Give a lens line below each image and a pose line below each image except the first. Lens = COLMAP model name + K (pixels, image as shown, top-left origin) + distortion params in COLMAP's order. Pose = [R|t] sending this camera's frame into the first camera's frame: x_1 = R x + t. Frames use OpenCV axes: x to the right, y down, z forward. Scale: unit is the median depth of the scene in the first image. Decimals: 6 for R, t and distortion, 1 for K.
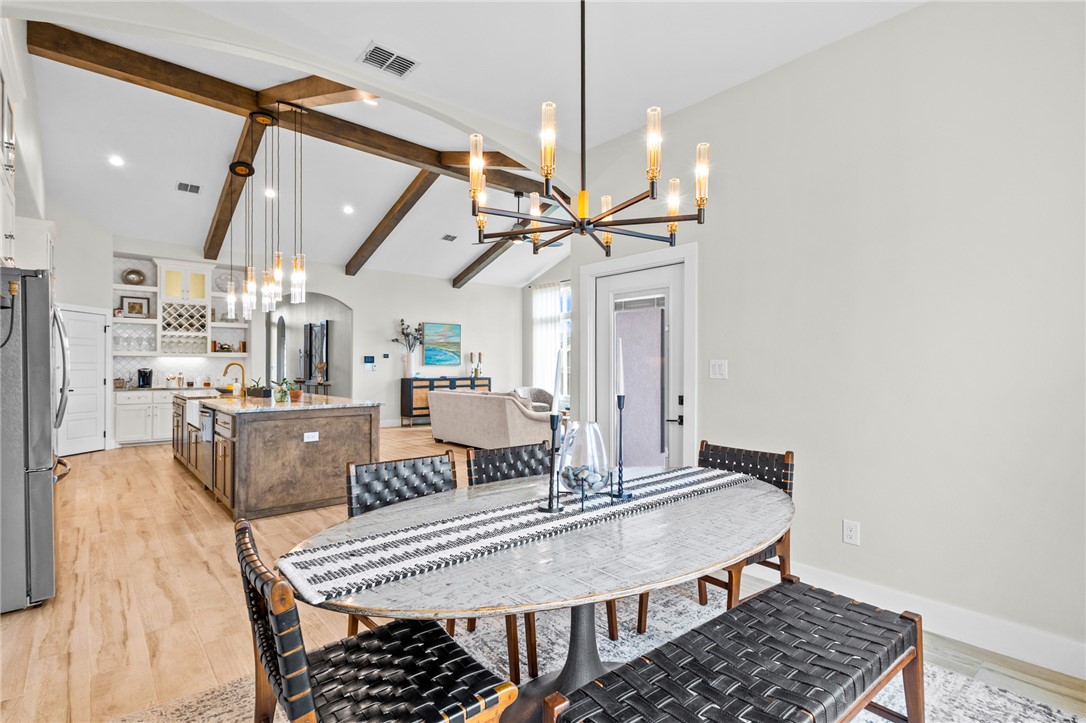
lens RADIAL K [[499.2, 0, 534.6], [0, 499.2, 362.6], [0, 0, 1]] dist [0.008379, -0.003395]
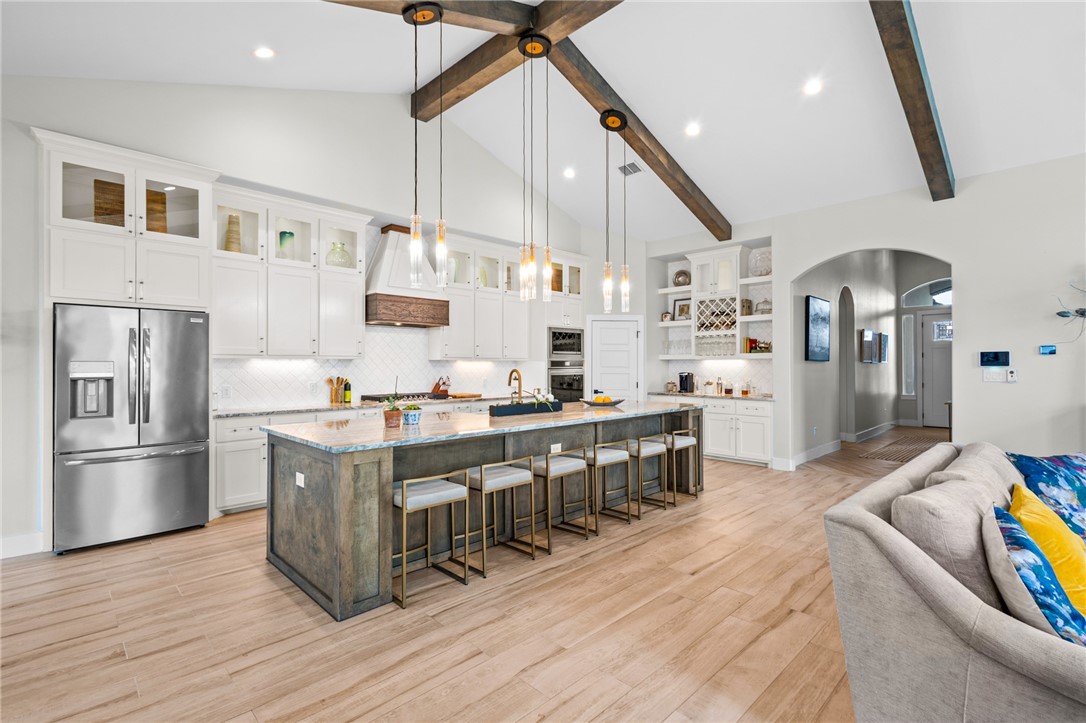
lens RADIAL K [[499.2, 0, 557.4], [0, 499.2, 363.6], [0, 0, 1]] dist [0.008379, -0.003395]
pose [[0.085359, -0.003793, -0.996343, 0.110779], [0.008016, 0.999963, -0.003120, -0.003101], [0.996318, -0.007721, 0.085386, 0.509573]]
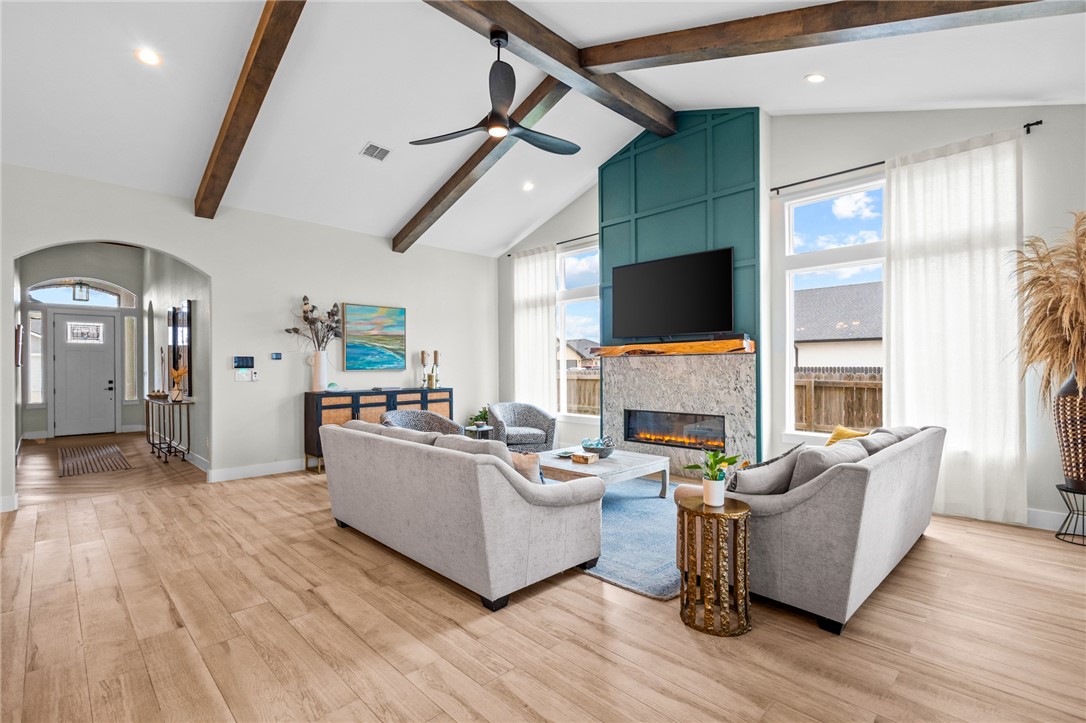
lens RADIAL K [[499.2, 0, 532.8], [0, 499.2, 368.6], [0, 0, 1]] dist [0.008379, -0.003395]
pose [[0.998143, -0.005209, 0.060683, -0.023603], [0.004529, 0.999926, 0.011334, -0.003589], [-0.060738, -0.011038, 0.998093, 0.366491]]
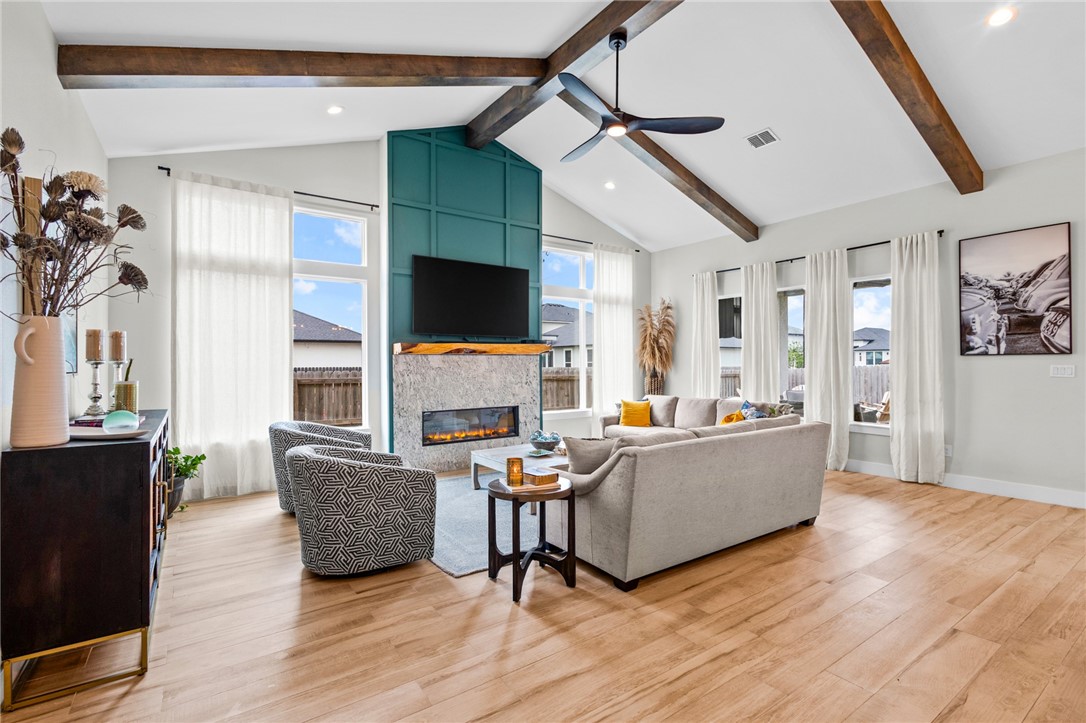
lens RADIAL K [[499.2, 0, 549.9], [0, 499.2, 361.3], [0, 0, 1]] dist [0.008379, -0.003395]
pose [[0.095904, 0.003311, 0.995385, -0.424819], [-0.001266, 0.999994, -0.003205, -0.001806], [-0.995390, -0.000952, 0.095907, 0.776776]]
